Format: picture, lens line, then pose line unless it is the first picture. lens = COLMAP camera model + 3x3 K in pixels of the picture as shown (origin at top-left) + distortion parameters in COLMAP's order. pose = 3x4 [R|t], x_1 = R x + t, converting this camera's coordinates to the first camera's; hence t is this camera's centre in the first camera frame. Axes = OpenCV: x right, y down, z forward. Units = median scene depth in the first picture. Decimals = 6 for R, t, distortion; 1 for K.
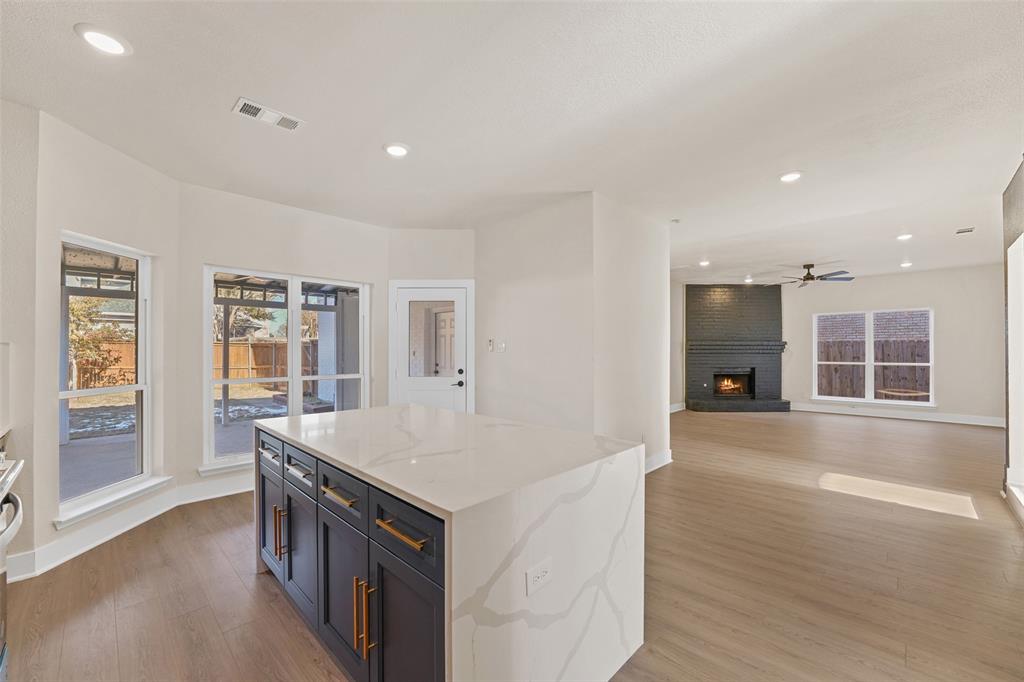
lens RADIAL K [[414.1, 0, 504.0], [0, 414.1, 346.4], [0, 0, 1]] dist [-0.023016, 0.003102]
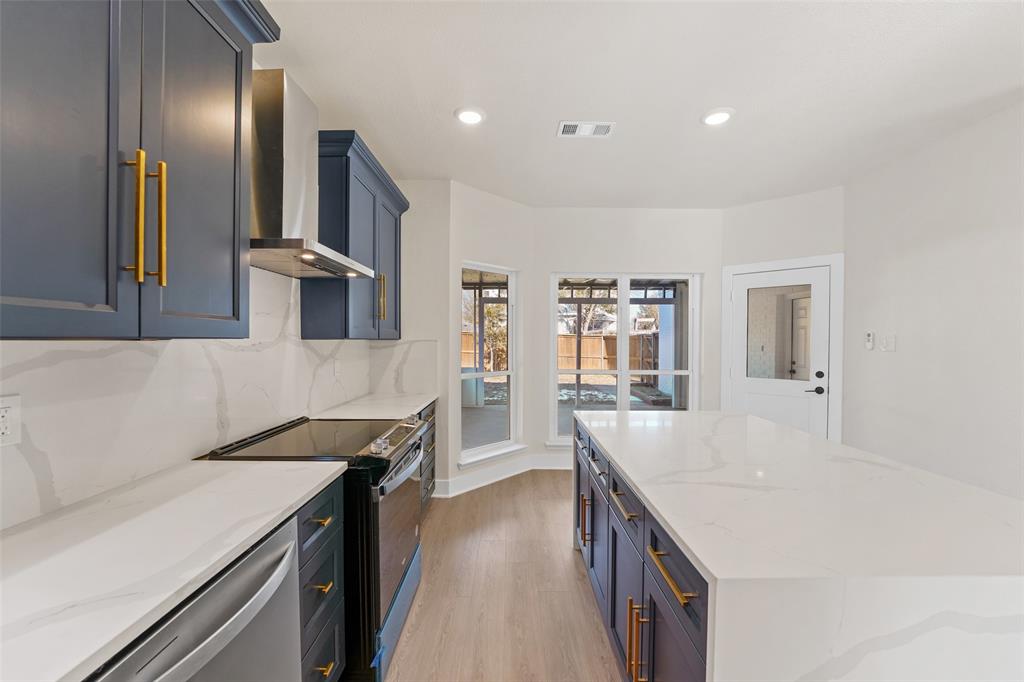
lens RADIAL K [[414.1, 0, 506.6], [0, 414.1, 344.9], [0, 0, 1]] dist [-0.023016, 0.003102]
pose [[0.702168, 0.012756, -0.711897, 0.028761], [-0.000695, 0.999851, 0.017230, -0.008133], [0.712011, -0.011603, 0.702073, 0.045204]]
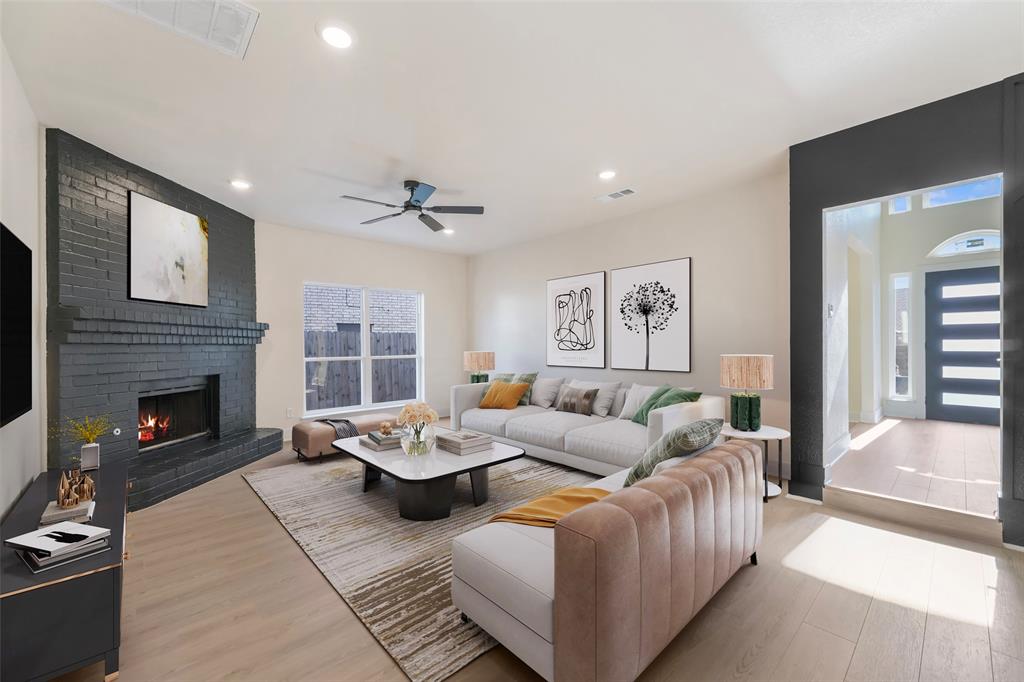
lens RADIAL K [[414.1, 0, 521.5], [0, 414.1, 346.6], [0, 0, 1]] dist [-0.023016, 0.003102]
pose [[0.021427, -0.001638, 0.999769, 0.255475], [-0.001818, 0.999997, 0.001677, 0.032558], [-0.999769, -0.001854, 0.021424, 1.171827]]
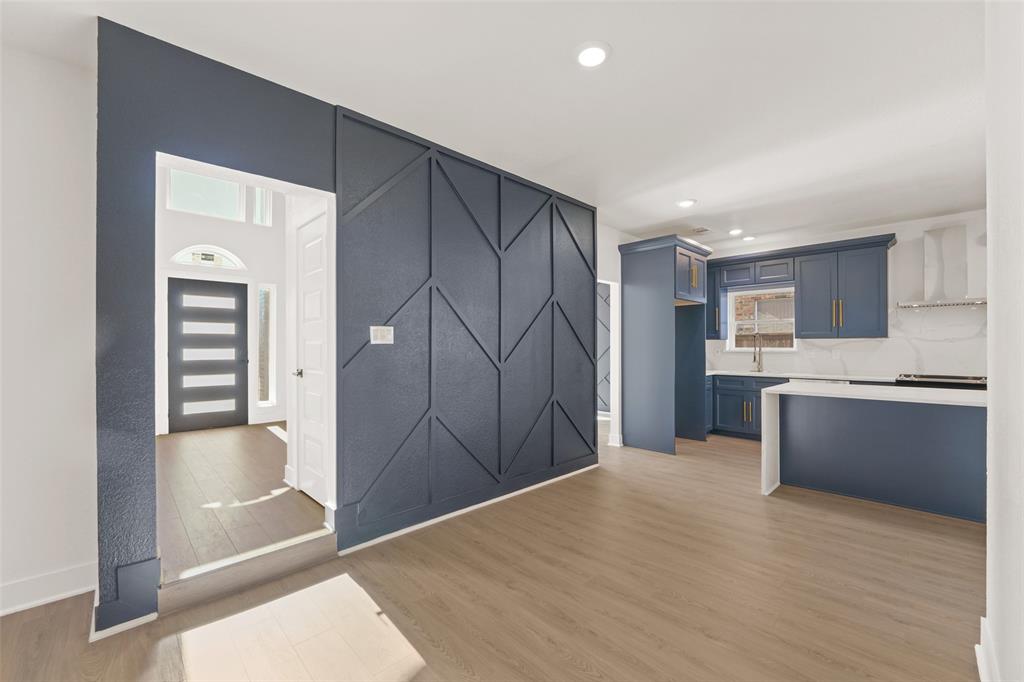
lens RADIAL K [[414.1, 0, 506.6], [0, 414.1, 346.0], [0, 0, 1]] dist [-0.023016, 0.003102]
pose [[-0.999824, 0.005975, 0.017793, 0.566483], [0.005837, 0.999953, -0.007776, 0.016268], [-0.017838, -0.007671, -0.999811, 1.107408]]
